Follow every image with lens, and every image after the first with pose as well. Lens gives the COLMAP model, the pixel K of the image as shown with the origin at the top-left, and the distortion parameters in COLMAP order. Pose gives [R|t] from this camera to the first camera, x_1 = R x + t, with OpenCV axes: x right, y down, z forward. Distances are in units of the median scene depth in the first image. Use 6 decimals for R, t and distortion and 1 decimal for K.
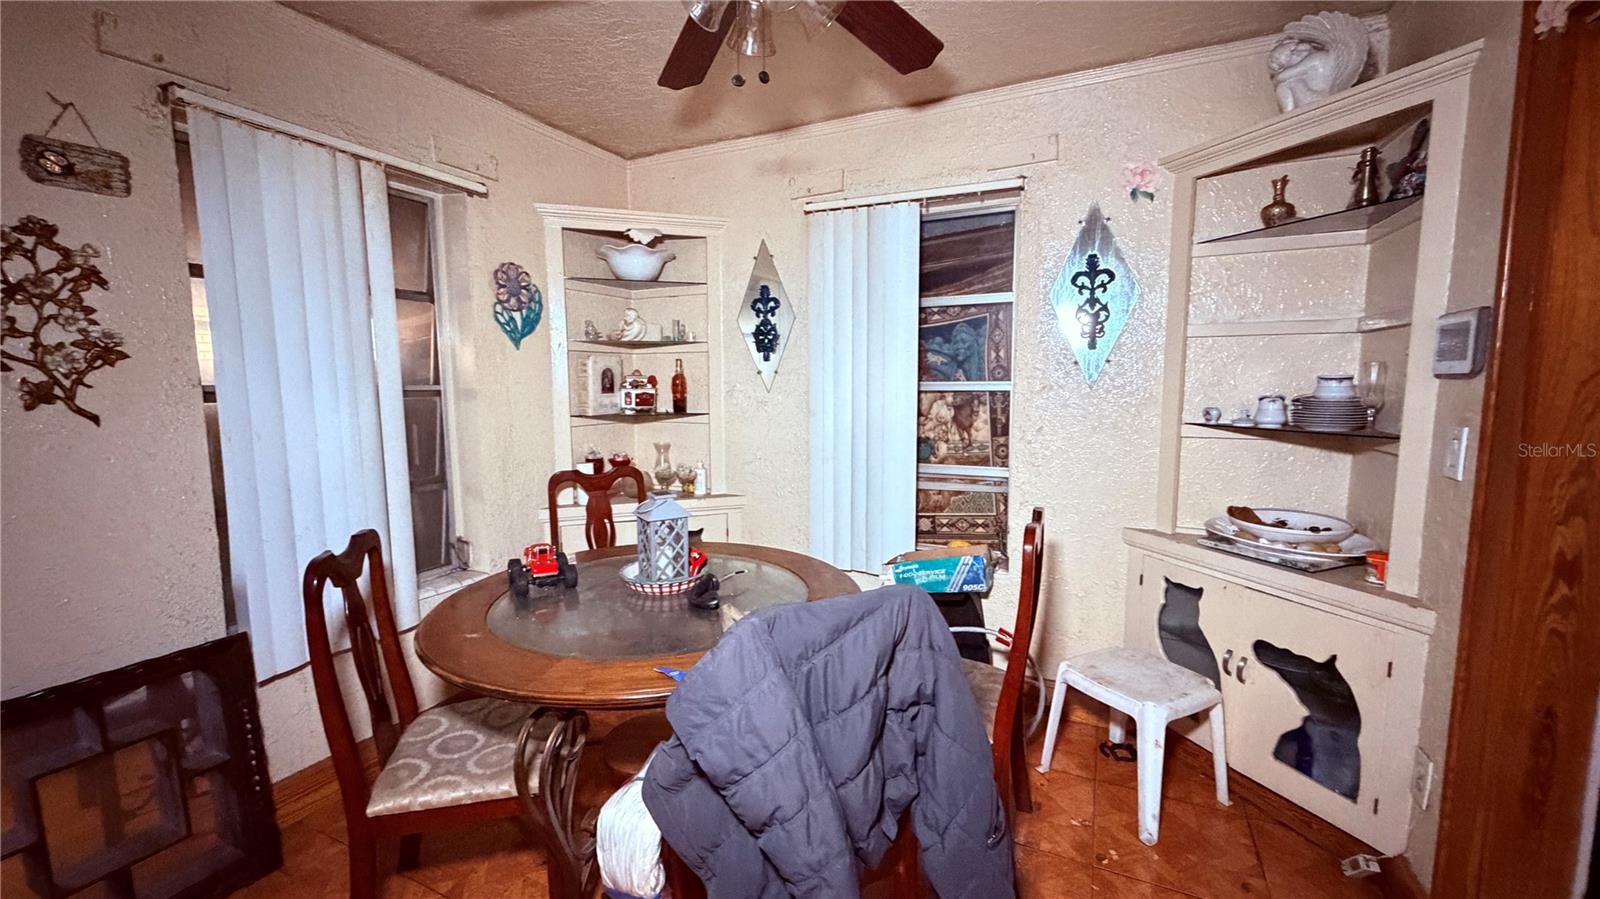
lens RADIAL K [[645.4, 0, 801.0], [0, 645.4, 449.7], [0, 0, 1]] dist [0.003883, 0.000112]
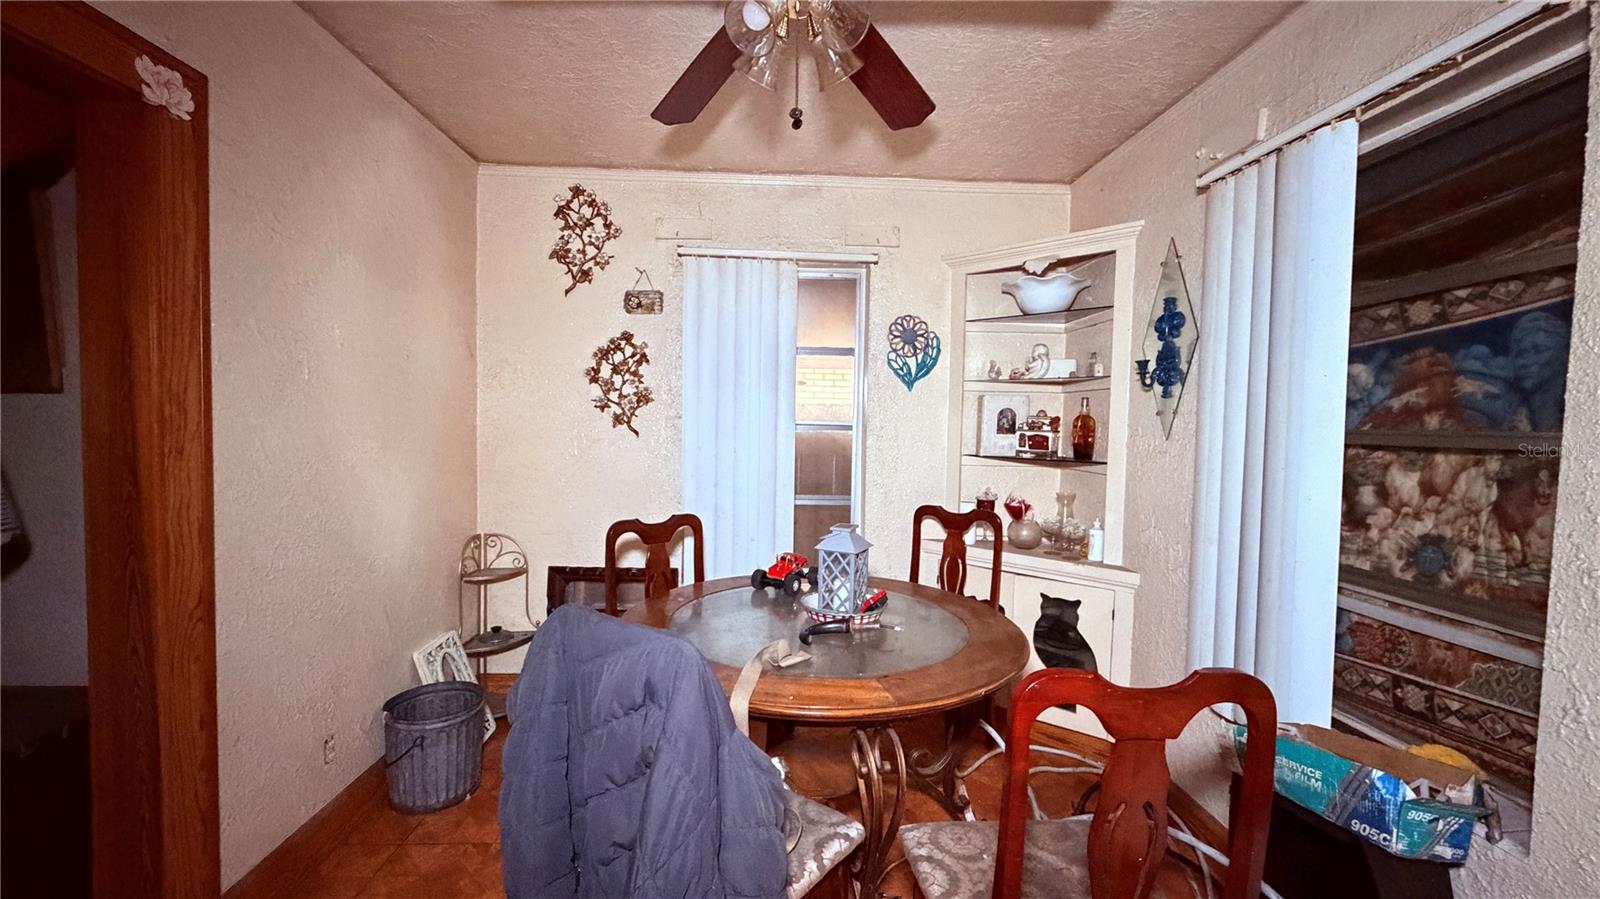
lens RADIAL K [[645.4, 0, 795.3], [0, 645.4, 452.0], [0, 0, 1]] dist [0.003883, 0.000112]
pose [[0.462599, 0.056425, -0.884770, 0.433582], [-0.116268, 0.993215, 0.002551, -0.028396], [0.878911, 0.101691, 0.466020, 0.295254]]
